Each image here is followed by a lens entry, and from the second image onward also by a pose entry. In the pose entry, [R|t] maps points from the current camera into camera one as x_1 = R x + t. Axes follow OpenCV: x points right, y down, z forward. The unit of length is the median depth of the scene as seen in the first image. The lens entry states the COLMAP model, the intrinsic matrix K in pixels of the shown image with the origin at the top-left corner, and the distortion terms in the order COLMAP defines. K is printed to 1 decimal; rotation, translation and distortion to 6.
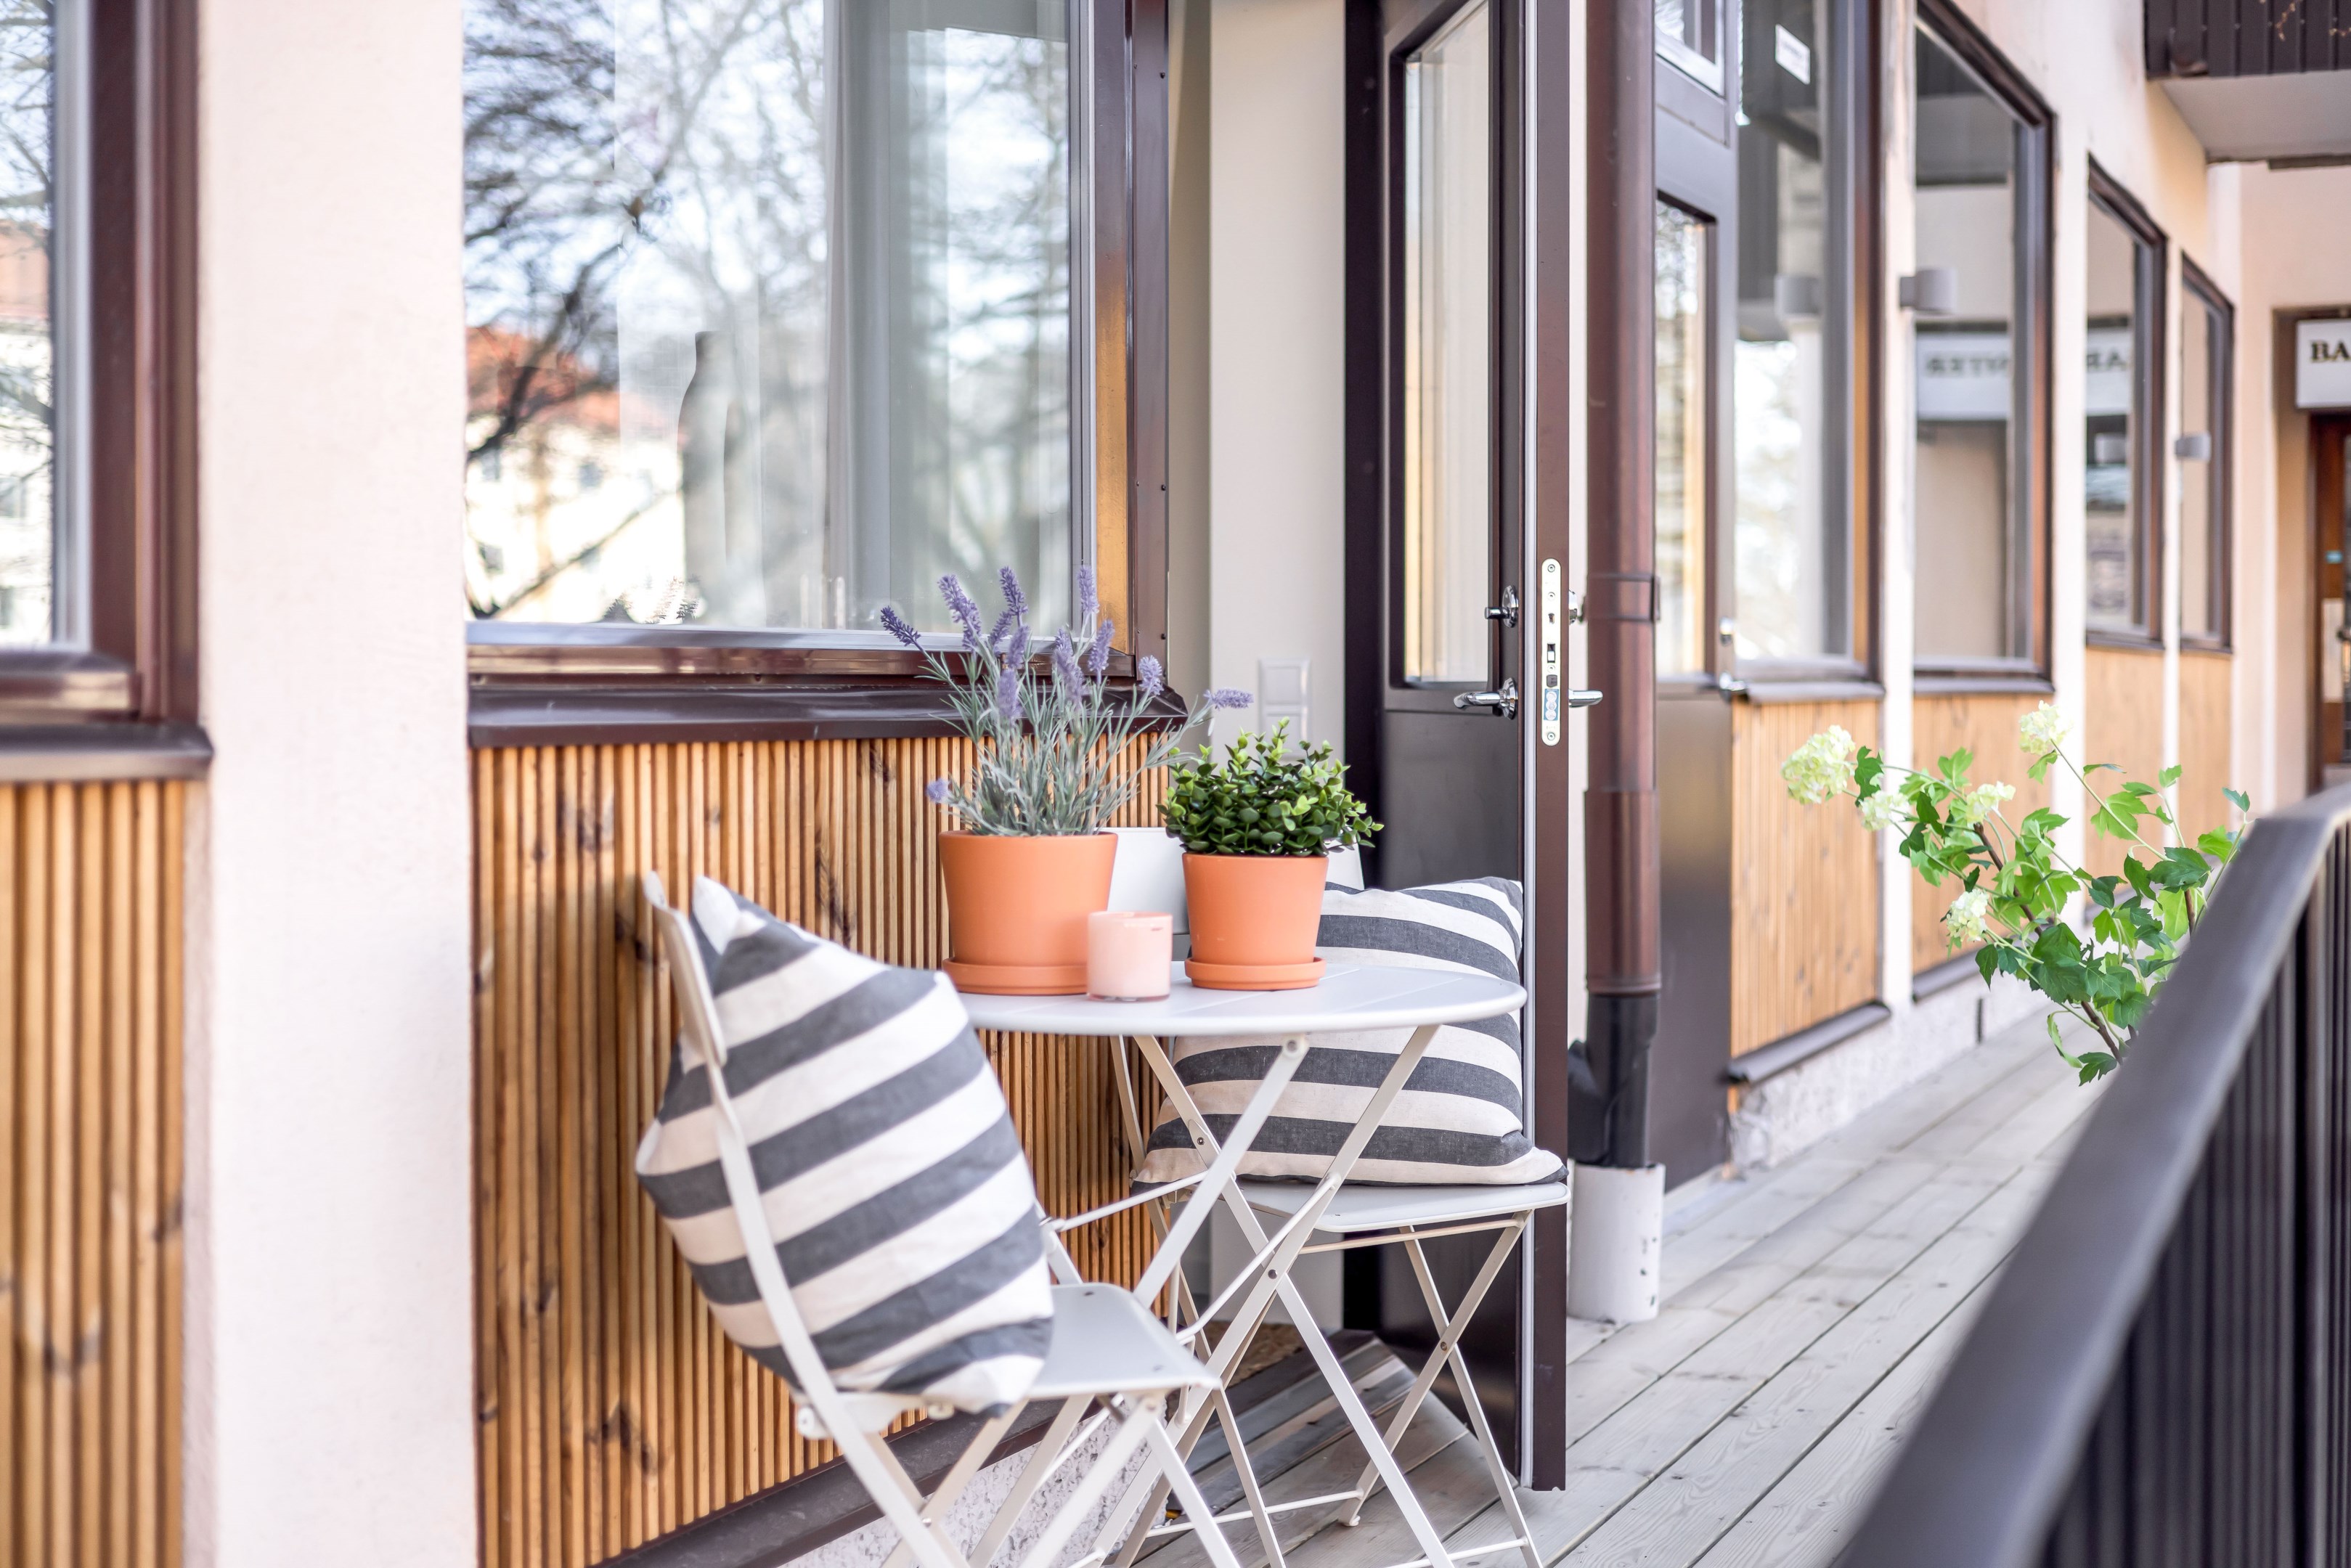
lens RADIAL K [[3308.4, 0, 1175.5], [0, 3308.4, 784.0], [0, 0, 1]] dist [0.007939, -0.006791]
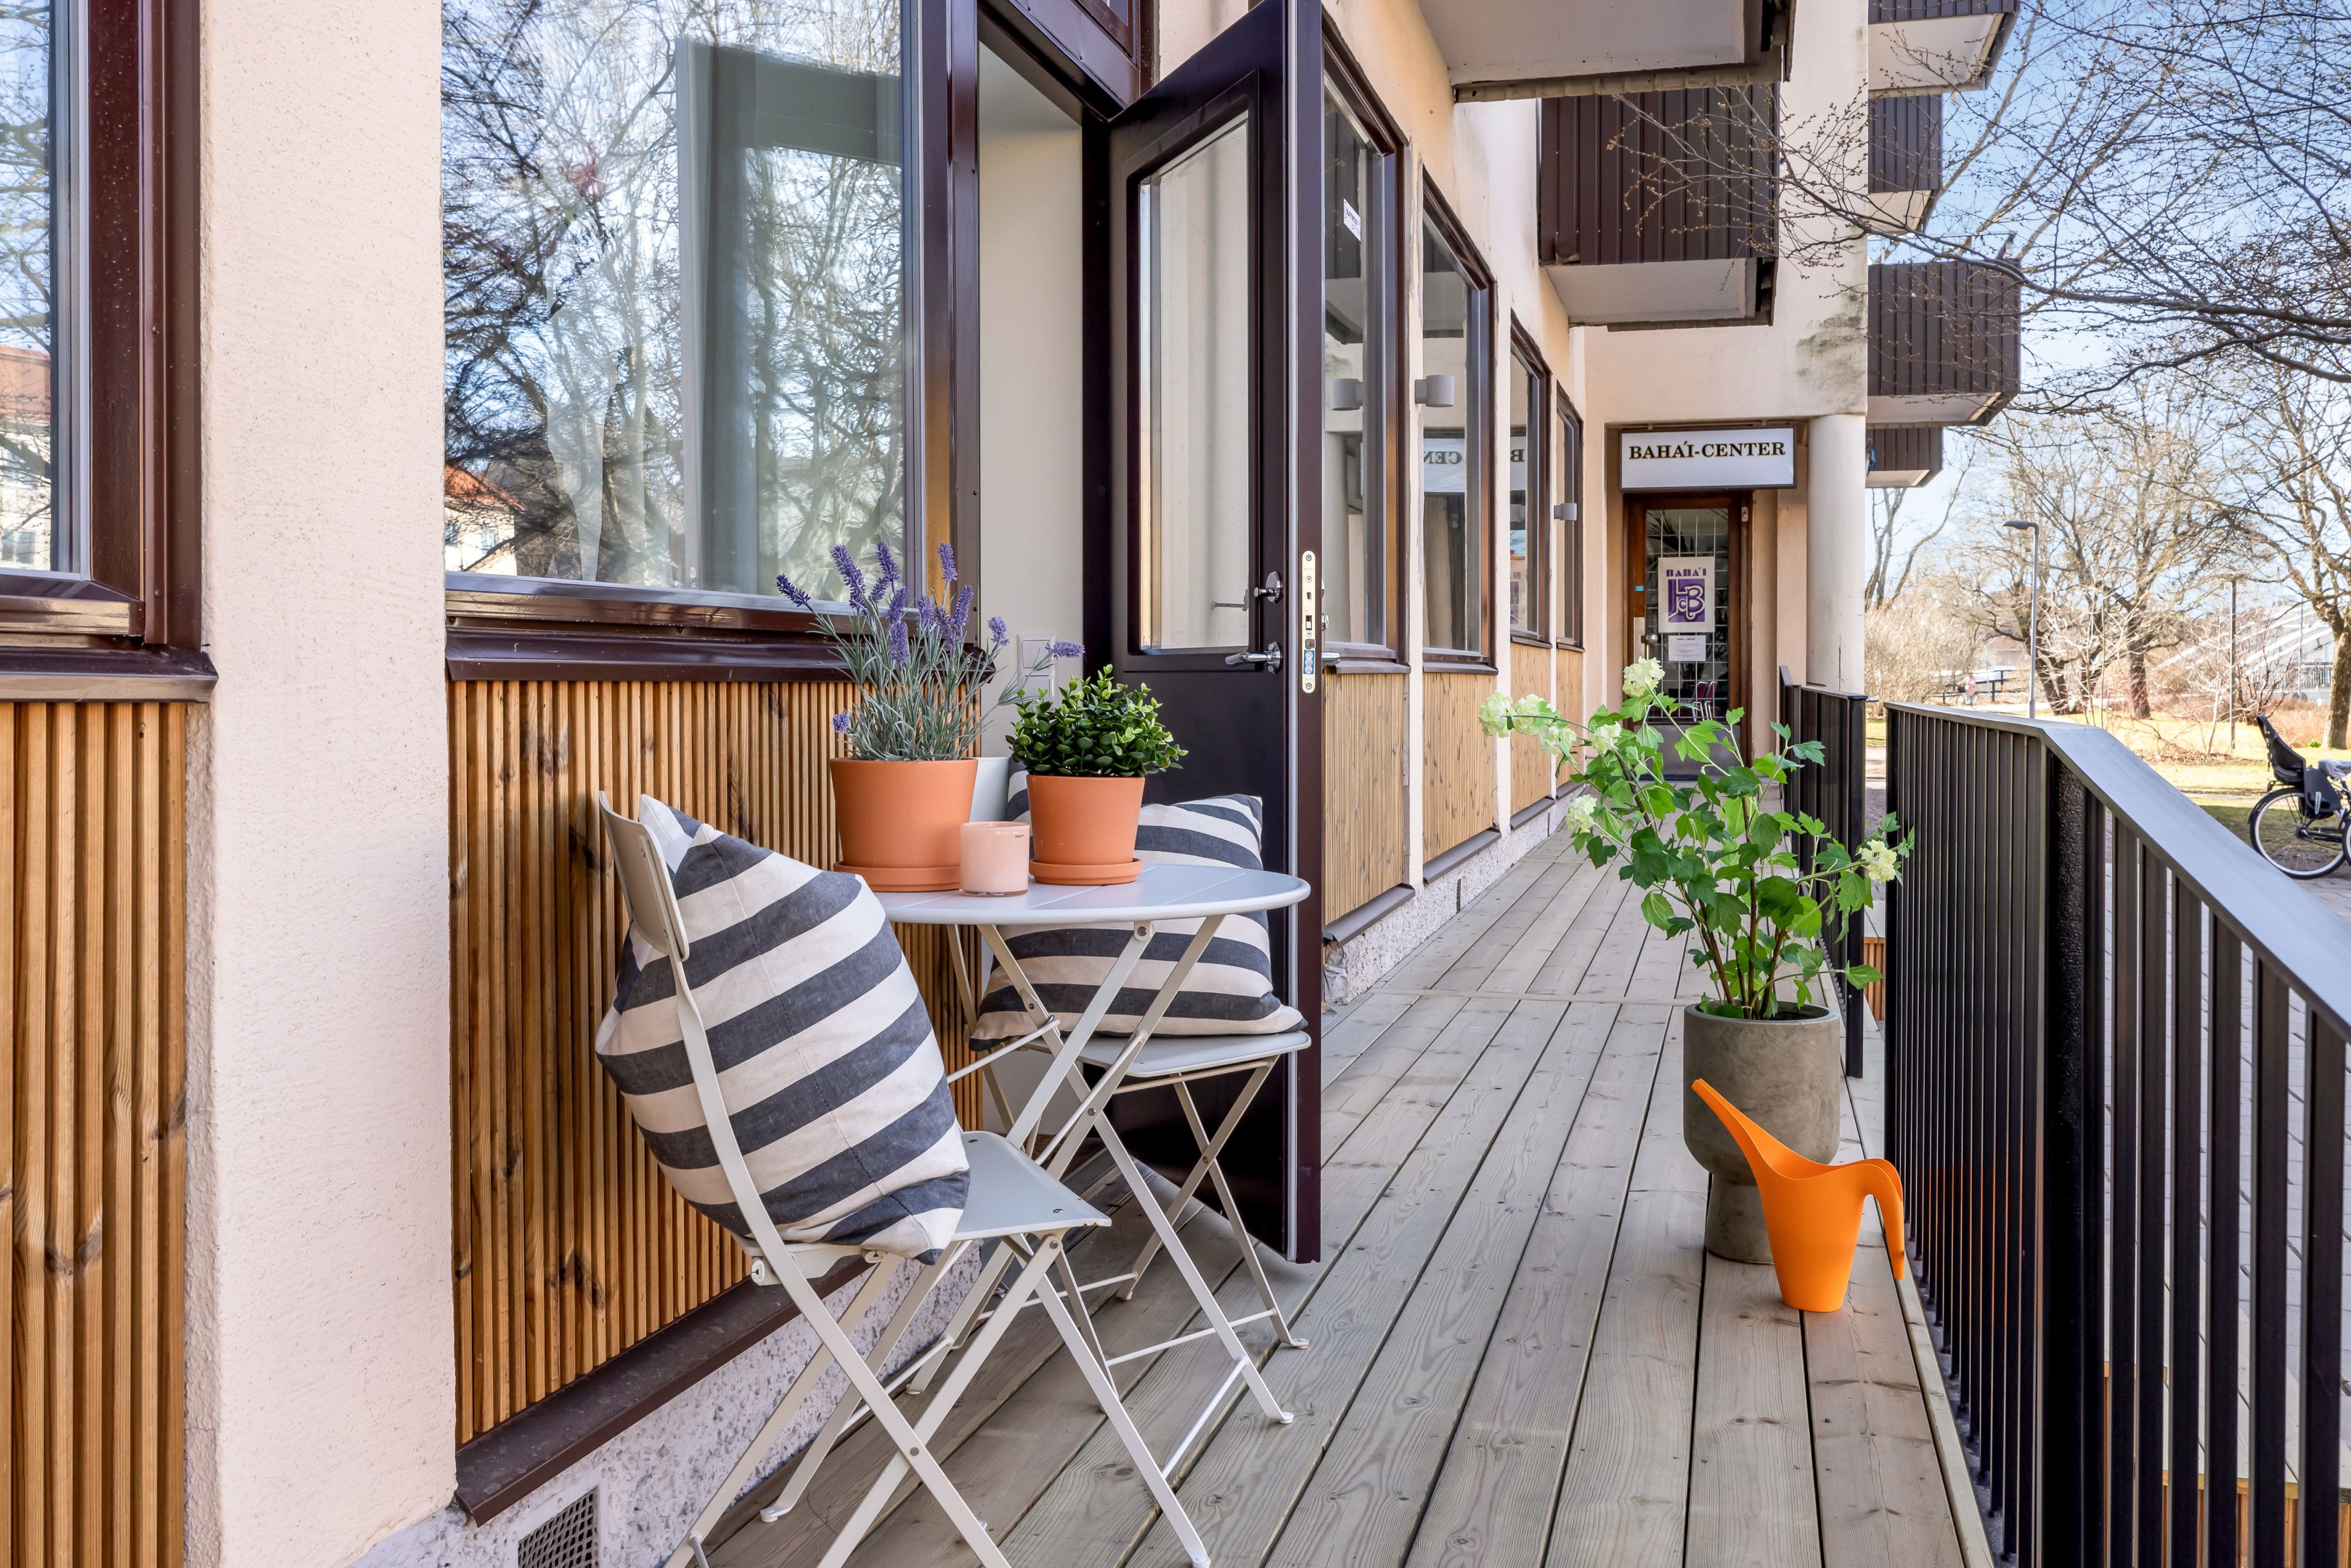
lens RADIAL K [[2201.2, 0, 1167.7], [0, 2201.2, 723.9], [0, 0, 1]] dist [0.001590, 0.013624]
pose [[0.990174, -0.003794, 0.139789, -0.070219], [0.004993, 0.999954, -0.008225, 0.010329], [-0.139751, 0.008842, 0.990147, 0.208274]]
